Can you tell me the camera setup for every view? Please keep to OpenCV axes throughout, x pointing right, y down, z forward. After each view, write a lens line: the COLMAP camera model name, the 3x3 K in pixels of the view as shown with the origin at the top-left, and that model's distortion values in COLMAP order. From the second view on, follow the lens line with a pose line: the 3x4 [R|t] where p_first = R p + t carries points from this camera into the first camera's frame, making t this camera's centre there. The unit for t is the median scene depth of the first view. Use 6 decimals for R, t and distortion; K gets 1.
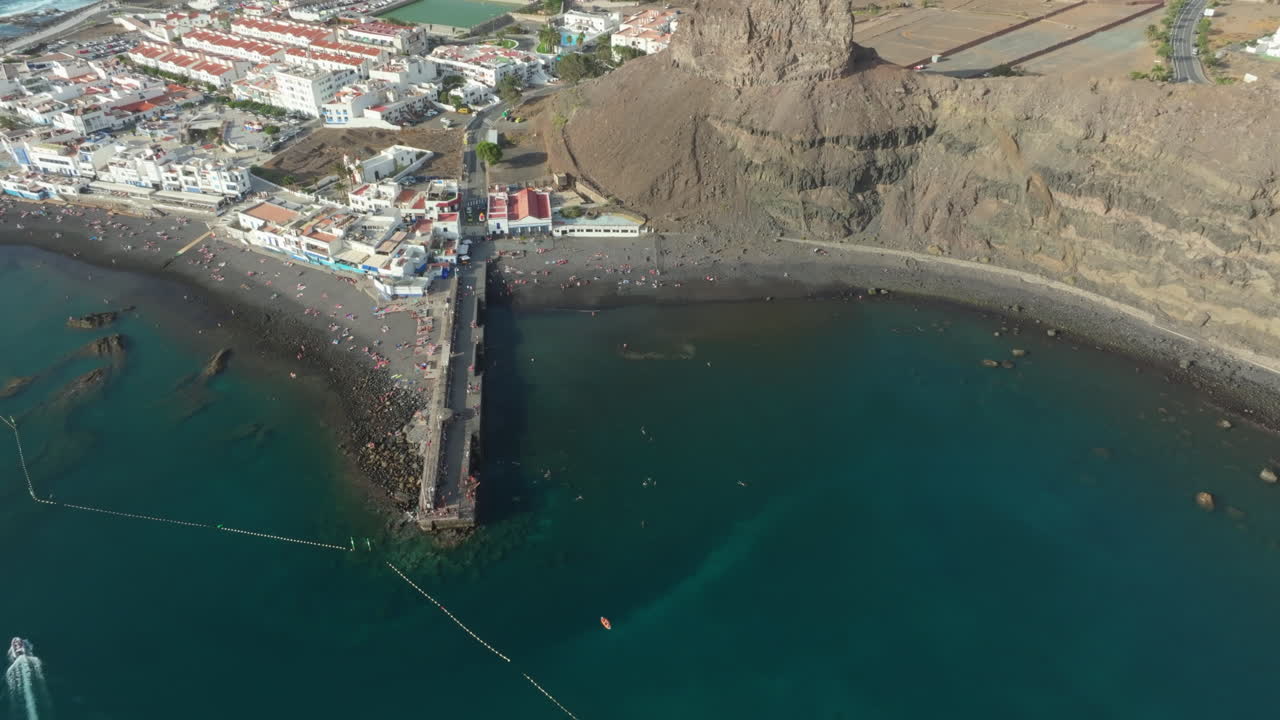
lens RADIAL K [[908.7, 0, 642.9], [0, 908.7, 366.5], [0, 0, 1]] dist [-0.008141, 0.027513]
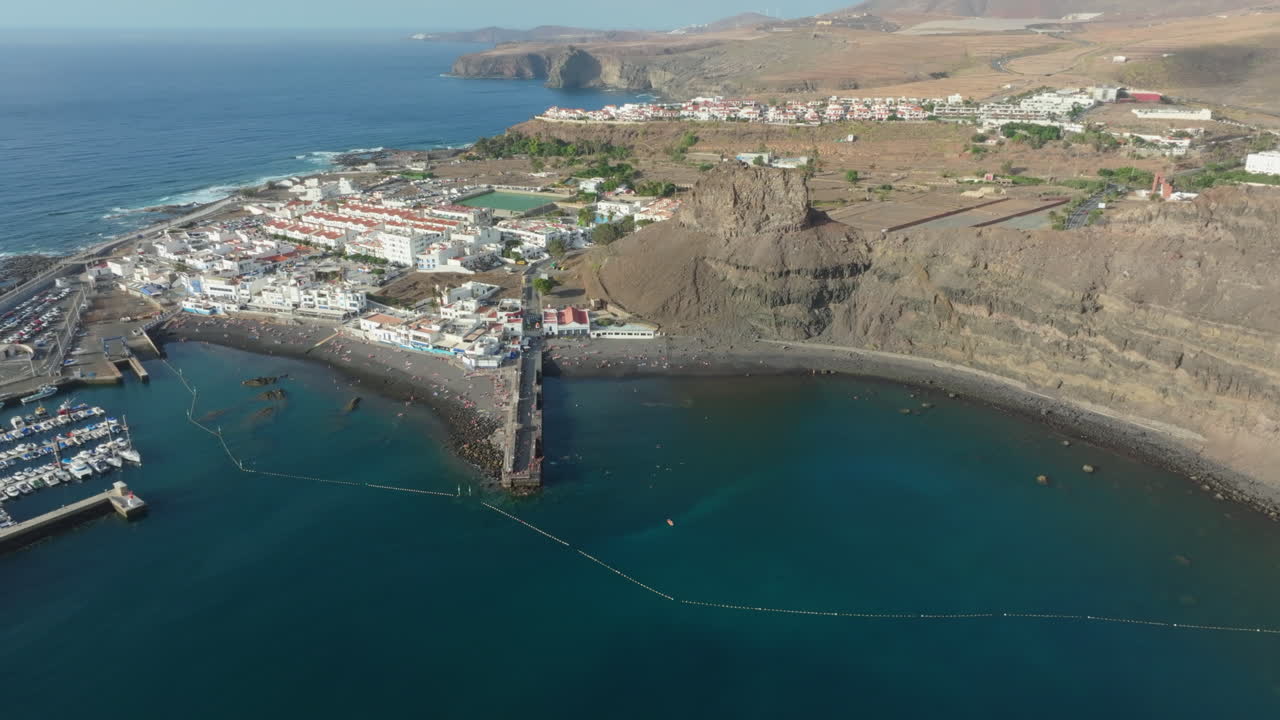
lens RADIAL K [[908.7, 0, 641.6], [0, 908.7, 357.8], [0, 0, 1]] dist [-0.008141, 0.027513]
pose [[0.999765, 0.010846, -0.018763, 0.003436], [-0.015014, 0.970975, -0.238710, 0.208161], [0.015630, 0.238935, 0.970910, -0.306954]]
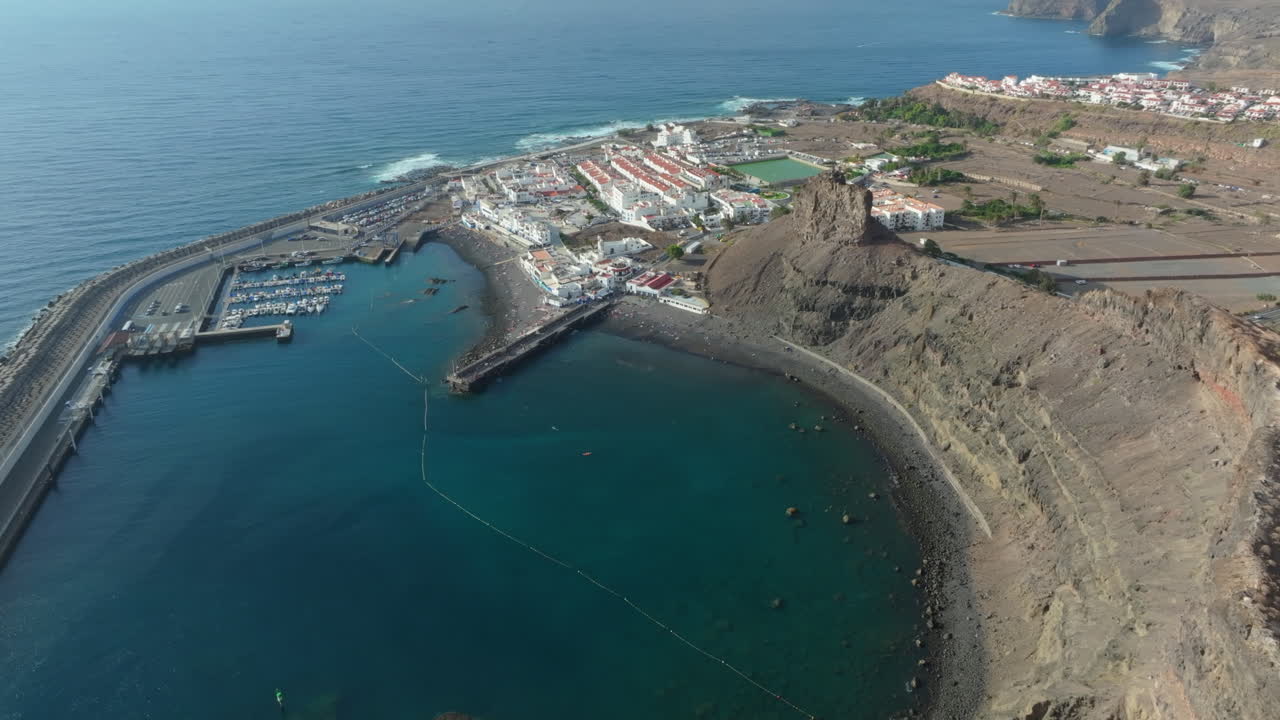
lens RADIAL K [[899.7, 0, 623.1], [0, 899.7, 373.7], [0, 0, 1]] dist [-0.009835, 0.019281]
pose [[0.772317, 0.273205, -0.573486, 0.822683], [-0.350249, 0.936306, -0.025633, 0.042925], [0.529955, 0.220660, 0.818814, -0.339181]]
